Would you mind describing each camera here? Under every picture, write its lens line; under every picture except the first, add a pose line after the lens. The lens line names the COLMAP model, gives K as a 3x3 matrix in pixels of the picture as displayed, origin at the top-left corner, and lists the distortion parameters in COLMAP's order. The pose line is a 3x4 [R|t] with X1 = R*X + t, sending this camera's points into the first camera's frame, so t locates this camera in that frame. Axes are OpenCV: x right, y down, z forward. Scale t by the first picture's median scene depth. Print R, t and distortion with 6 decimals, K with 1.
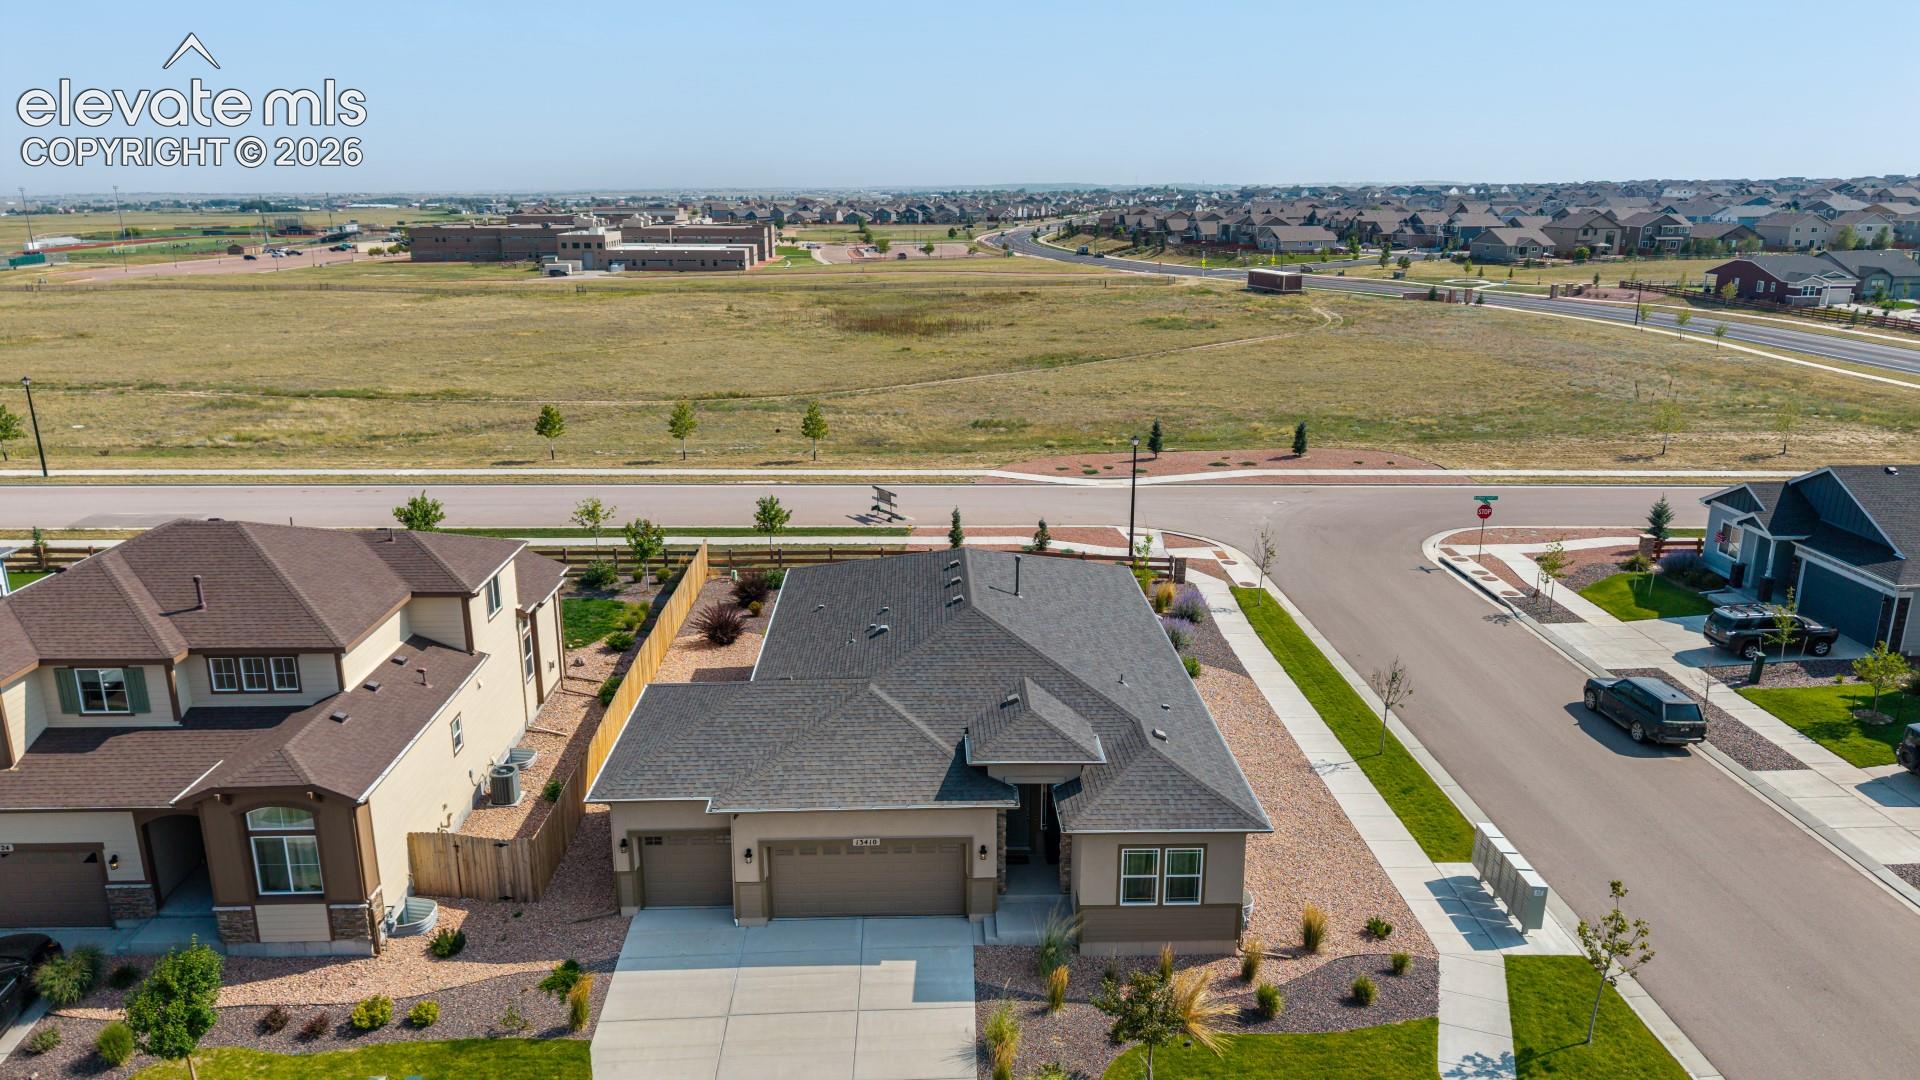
lens RADIAL K [[1285.1, 0, 954.4], [0, 1285.1, 542.8], [0, 0, 1]] dist [0.030016, -0.031238]
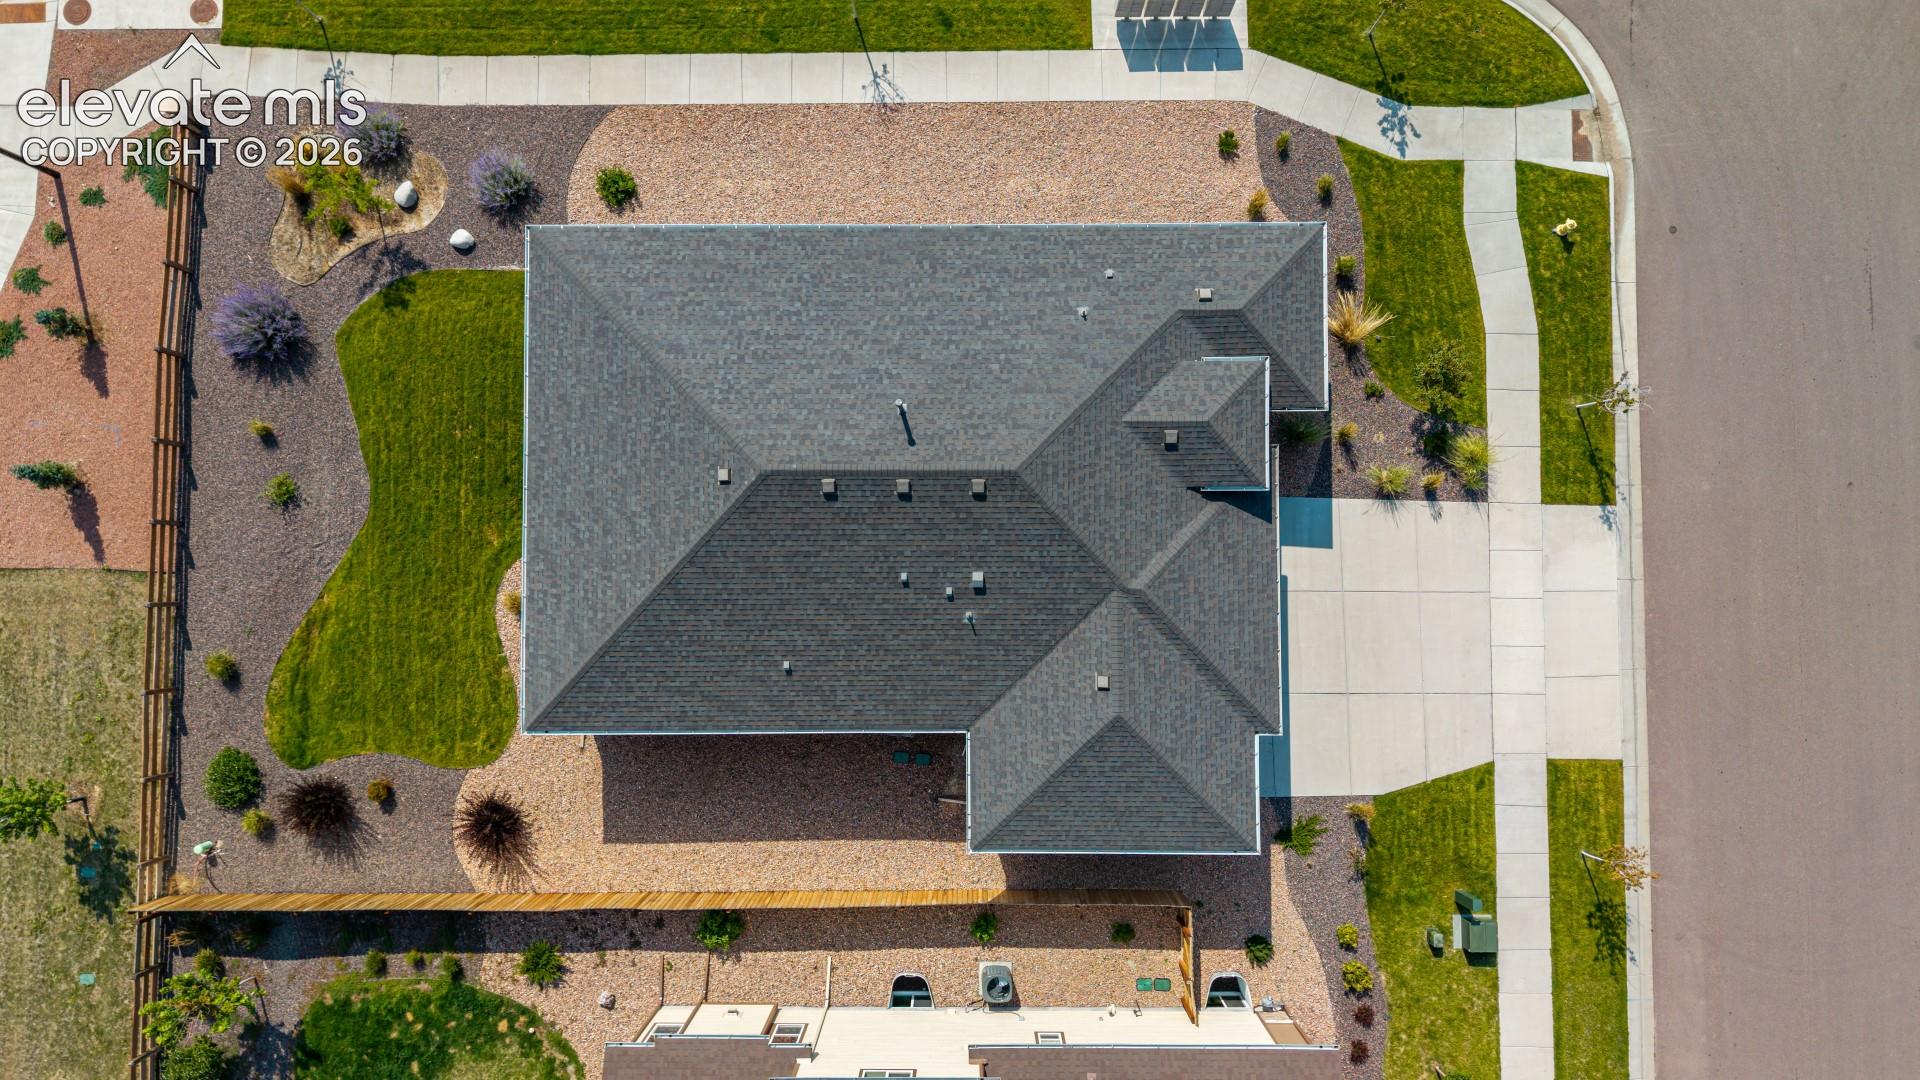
lens RADIAL K [[1282.9, 0, 955.5], [0, 1282.9, 535.2], [0, 0, 1]] dist [0.022811, -0.020067]
pose [[0.029211, -0.998938, 0.035641, -0.049897], [0.285461, 0.042508, 0.957447, -0.632556], [-0.957945, -0.017794, 0.286400, 0.666556]]
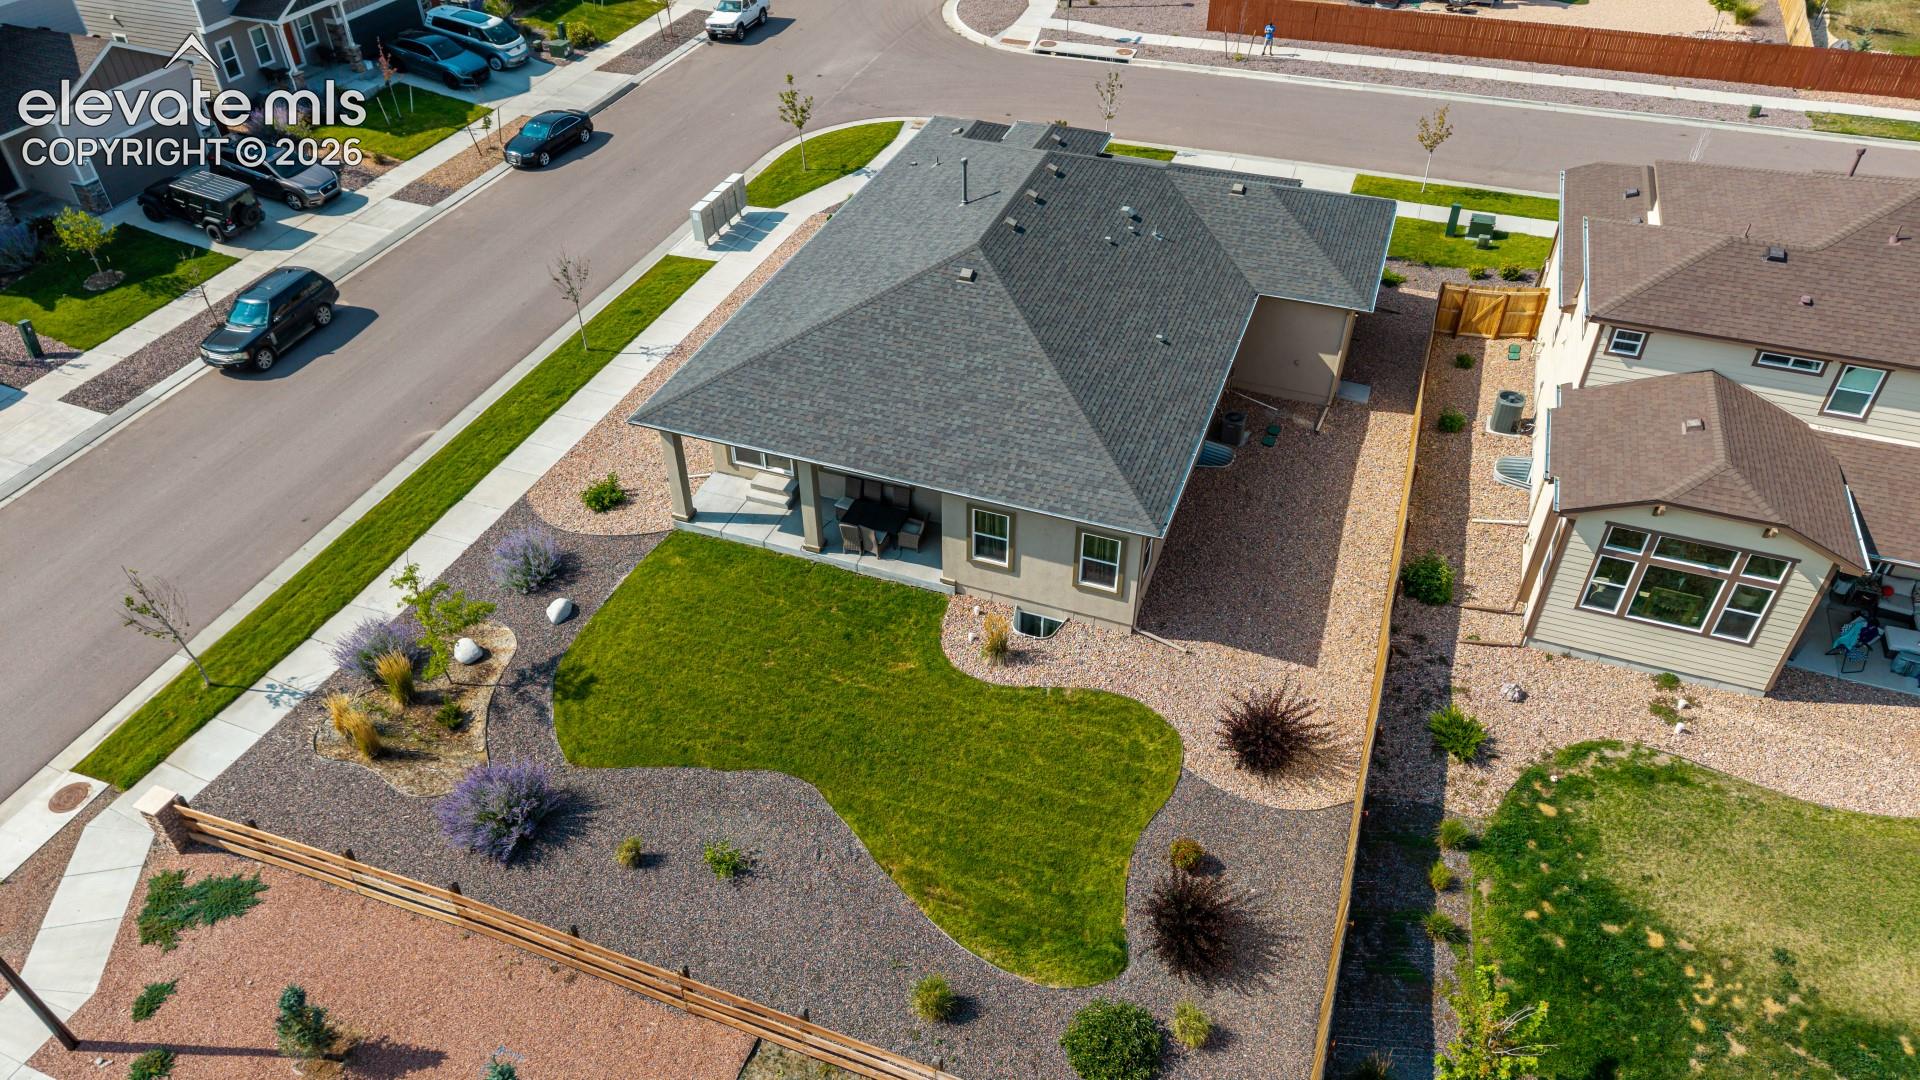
lens RADIAL K [[1285.1, 0, 954.4], [0, 1285.1, 542.8], [0, 0, 1]] dist [0.030016, -0.031238]
pose [[-0.926301, -0.234036, 0.295284, -0.237577], [0.109324, 0.583040, 0.805054, -0.490160], [-0.360575, 0.778005, -0.514485, 1.484950]]
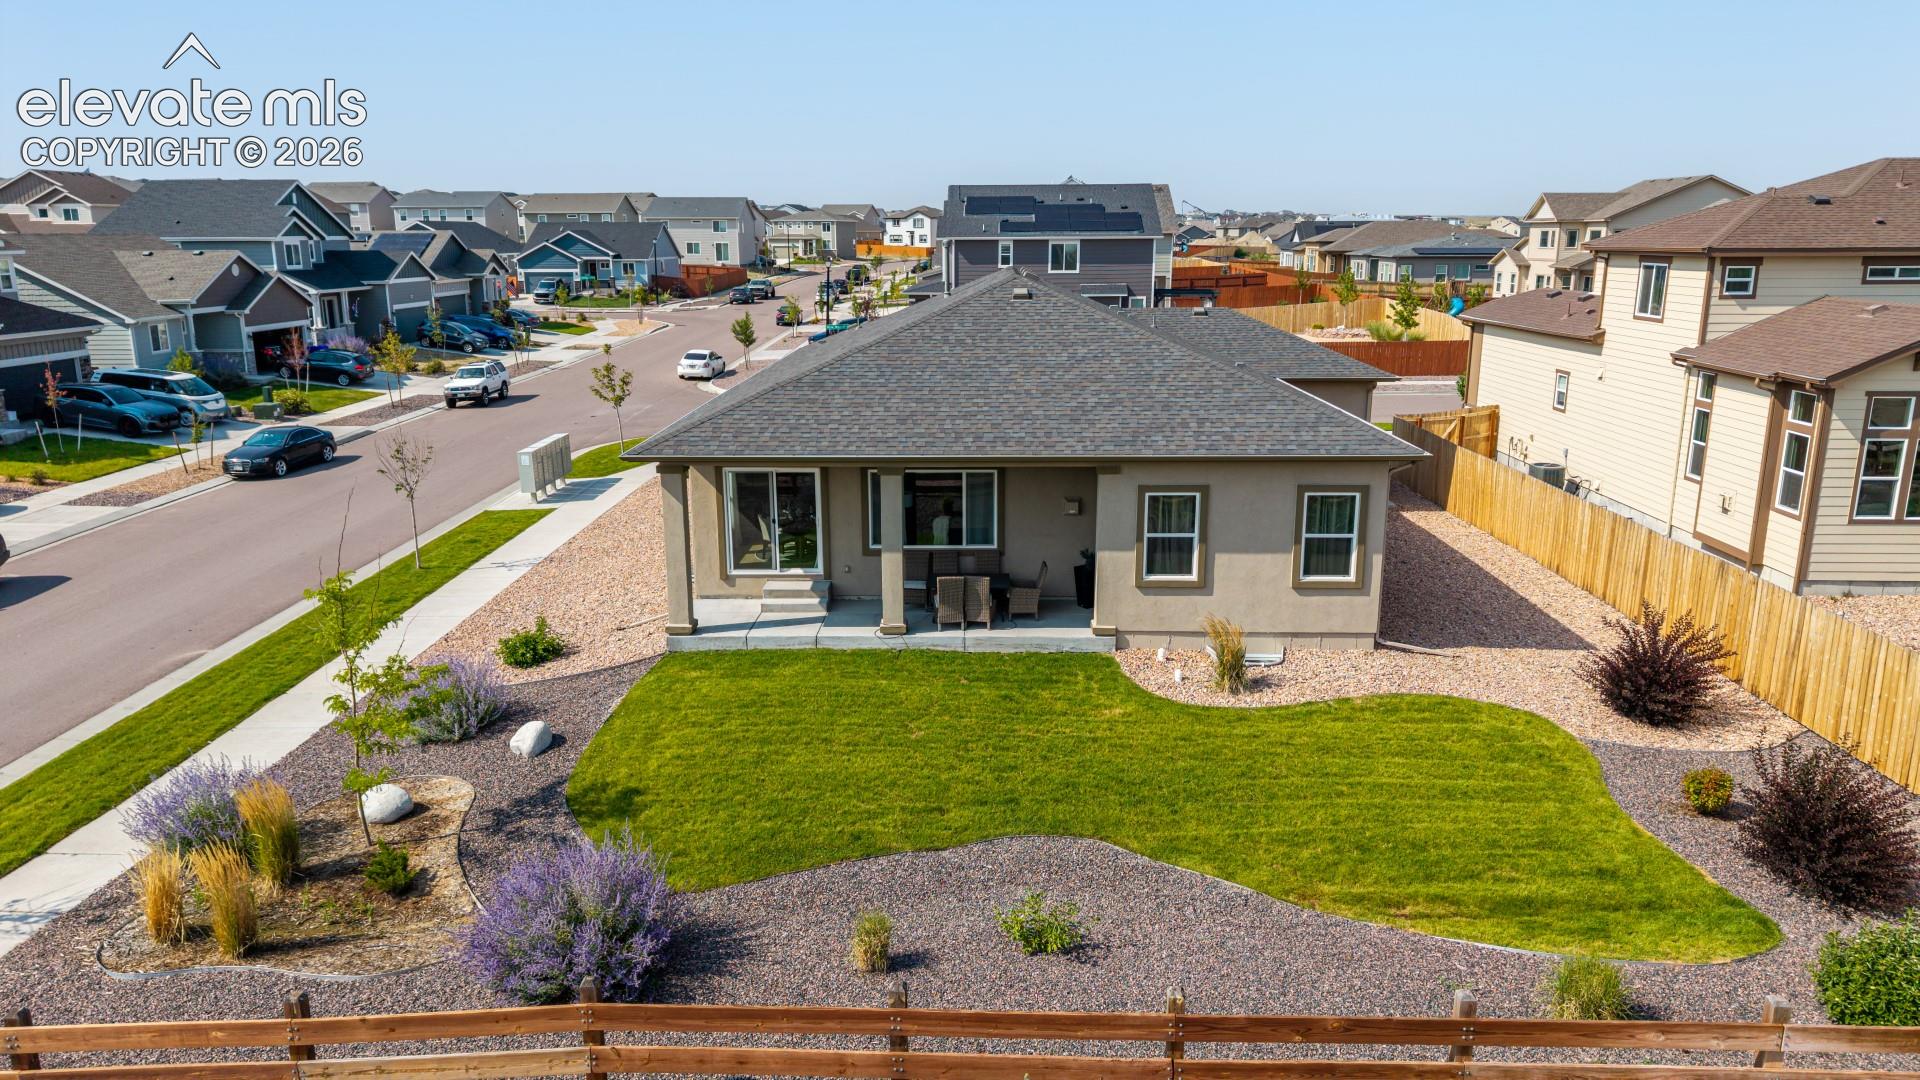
lens RADIAL K [[1285.1, 0, 954.4], [0, 1285.1, 542.8], [0, 0, 1]] dist [0.030016, -0.031238]
pose [[-0.998460, -0.009301, 0.054684, 0.002420], [0.018838, 0.870392, 0.491999, -0.185711], [-0.052173, 0.492272, -0.868876, 1.562191]]
